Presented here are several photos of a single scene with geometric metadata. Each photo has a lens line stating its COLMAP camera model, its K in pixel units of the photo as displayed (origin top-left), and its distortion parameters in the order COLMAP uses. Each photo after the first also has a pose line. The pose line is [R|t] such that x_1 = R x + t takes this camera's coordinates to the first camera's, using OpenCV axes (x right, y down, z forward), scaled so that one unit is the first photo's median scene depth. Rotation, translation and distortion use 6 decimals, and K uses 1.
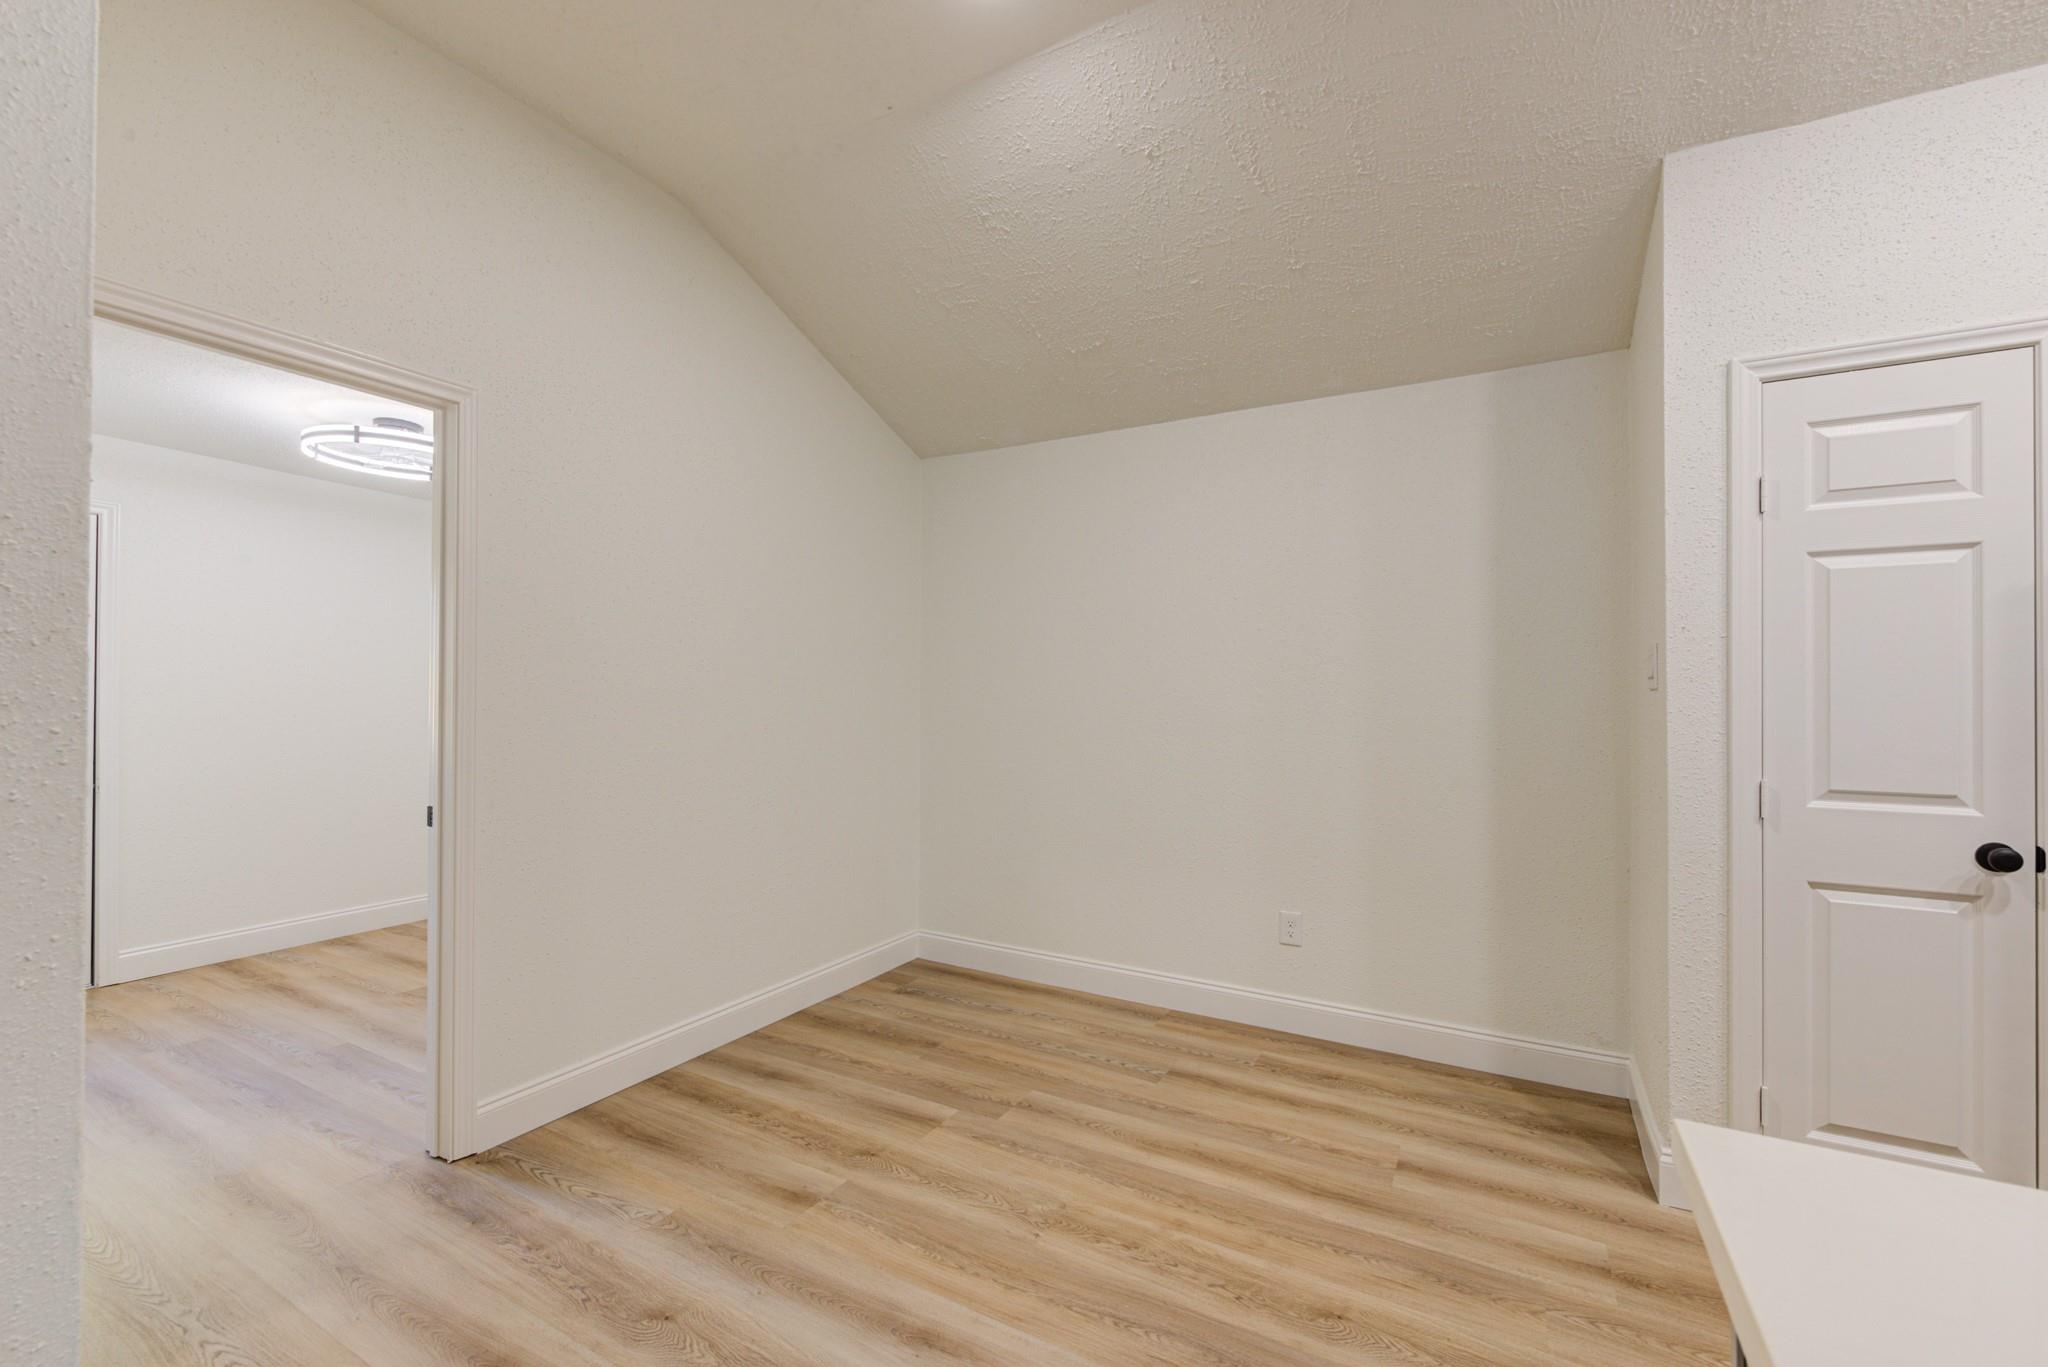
lens RADIAL K [[848.7, 0, 1024.0], [0, 848.7, 683.5], [0, 0, 1]] dist [-0.000253, -0.000719]
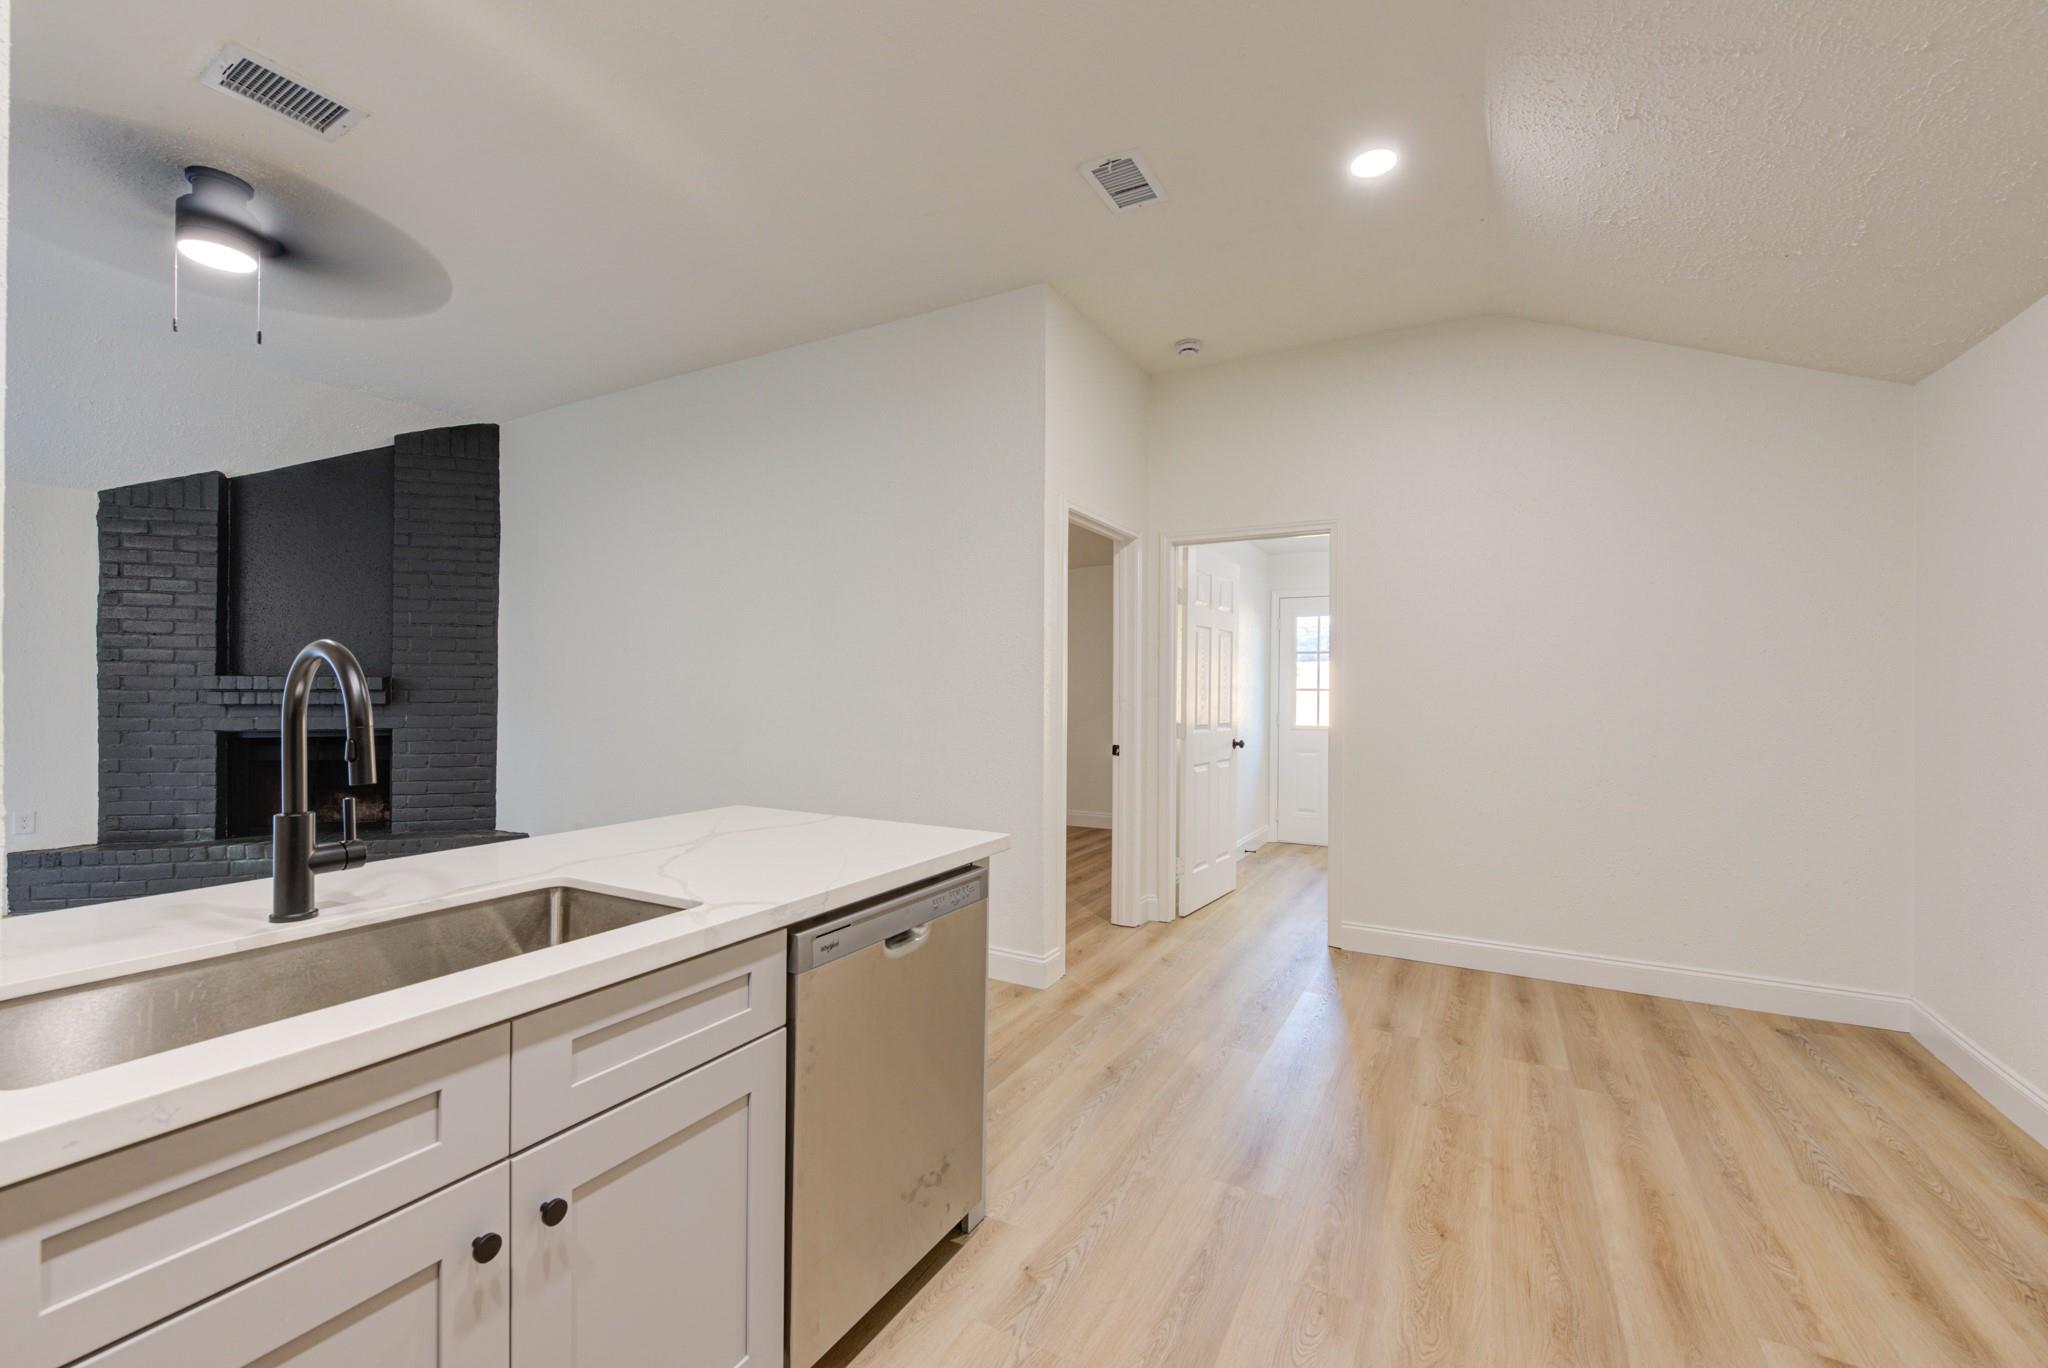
lens RADIAL K [[848.7, 0, 1024.0], [0, 848.7, 684.0], [0, 0, 1]] dist [-0.000253, -0.000719]
pose [[0.011862, -0.008280, -0.999895, 1.041474], [0.003081, 0.999961, -0.008244, 0.014187], [0.999925, -0.002983, 0.011887, 0.299874]]
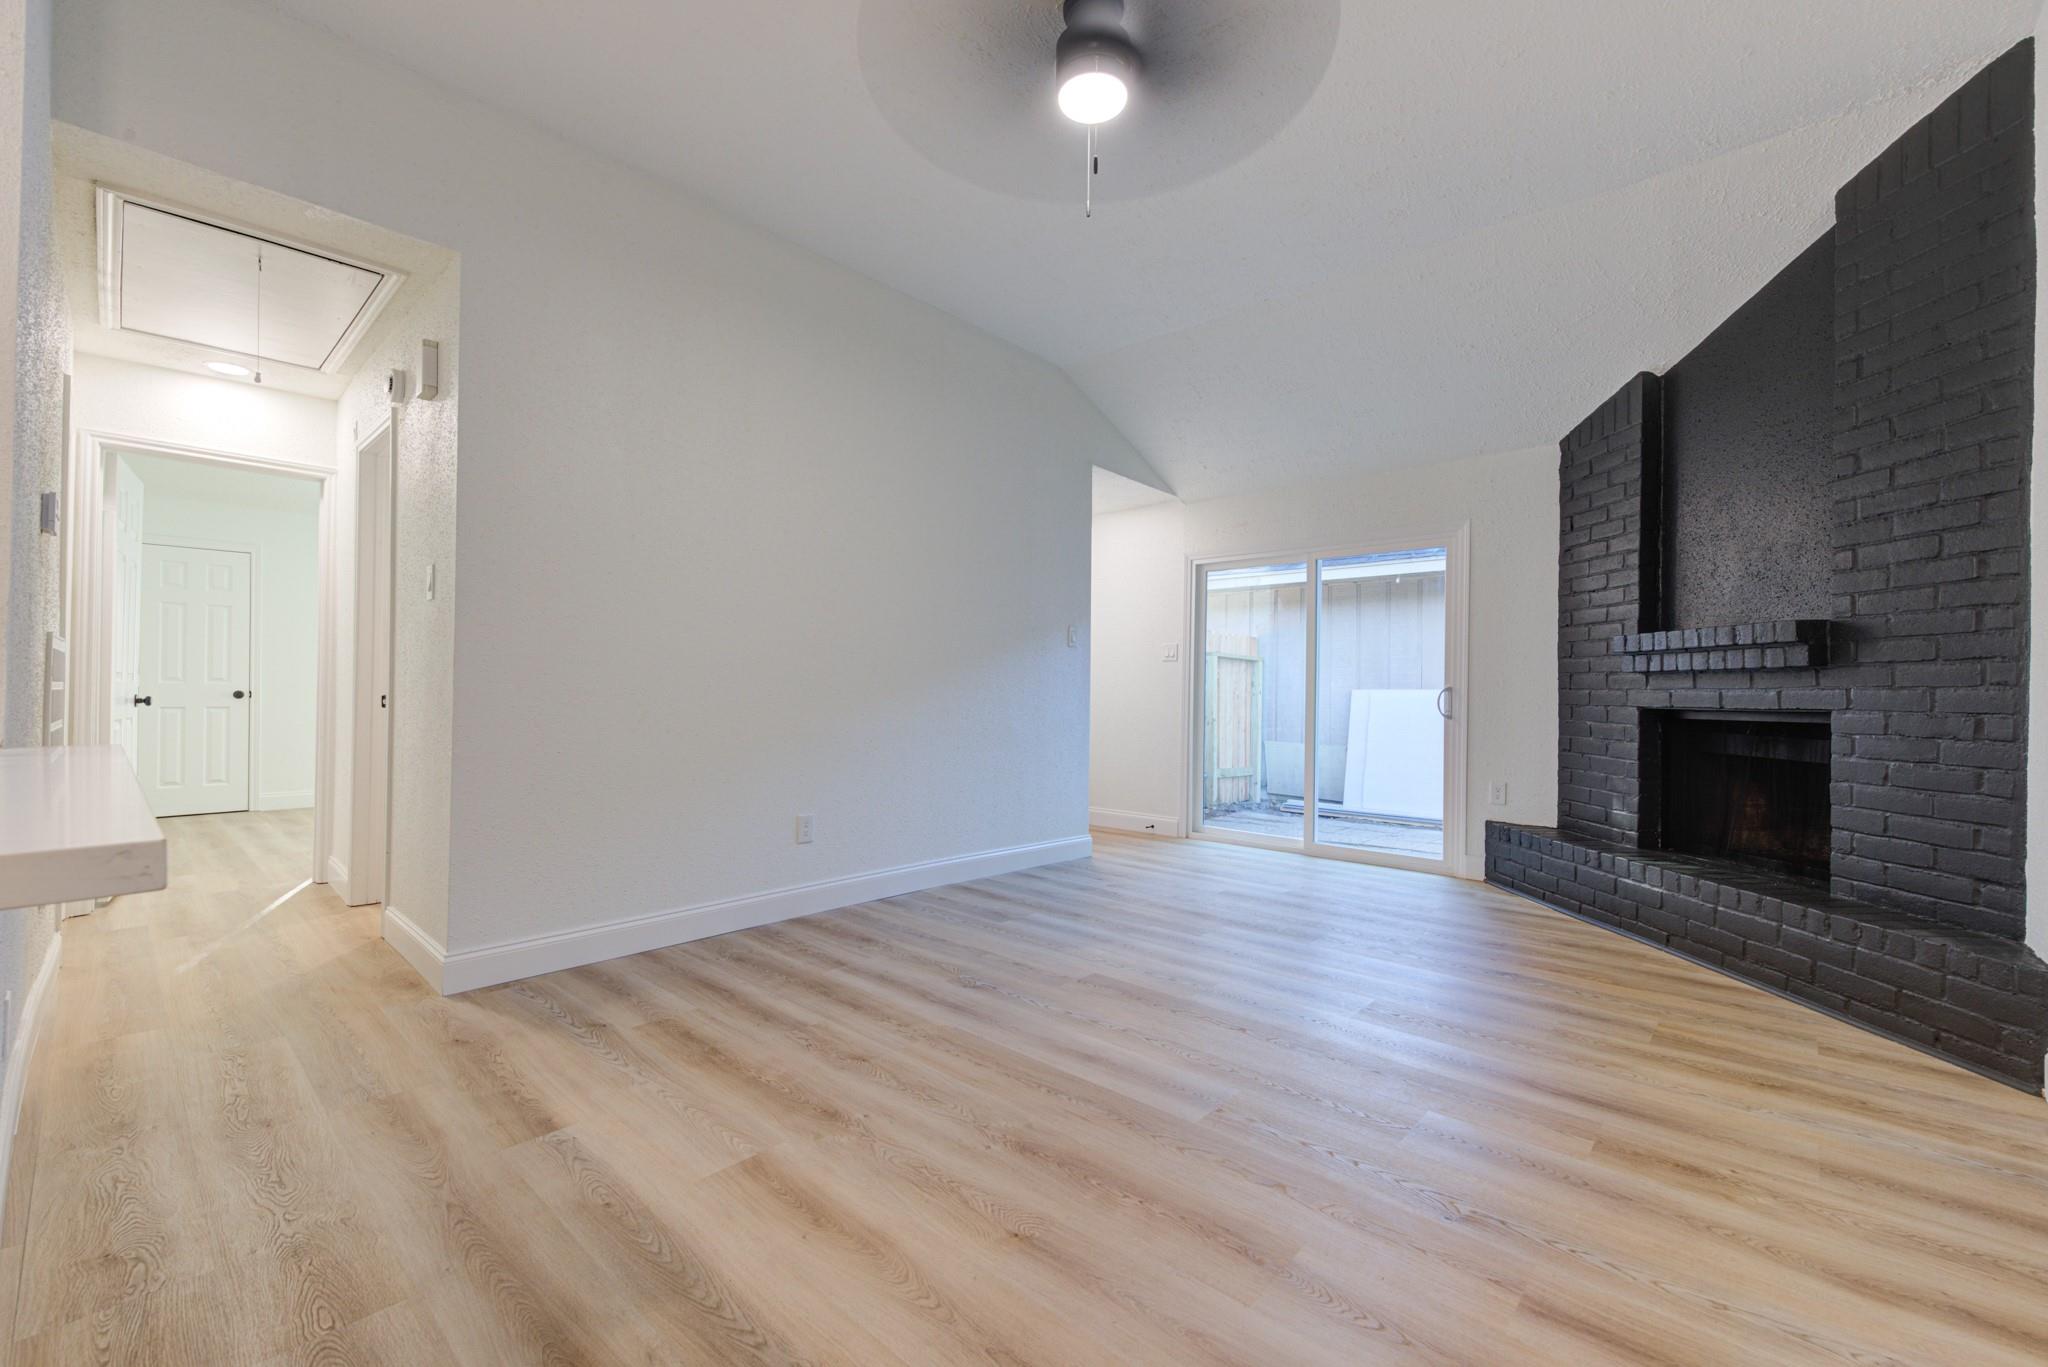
lens RADIAL K [[848.7, 0, 1024.0], [0, 848.7, 683.5], [0, 0, 1]] dist [-0.000253, -0.000719]
pose [[-0.973551, -0.011685, 0.228169, -0.256552], [-0.015292, 0.999784, -0.014045, 0.099236], [-0.227956, -0.017163, -0.973520, 0.179692]]
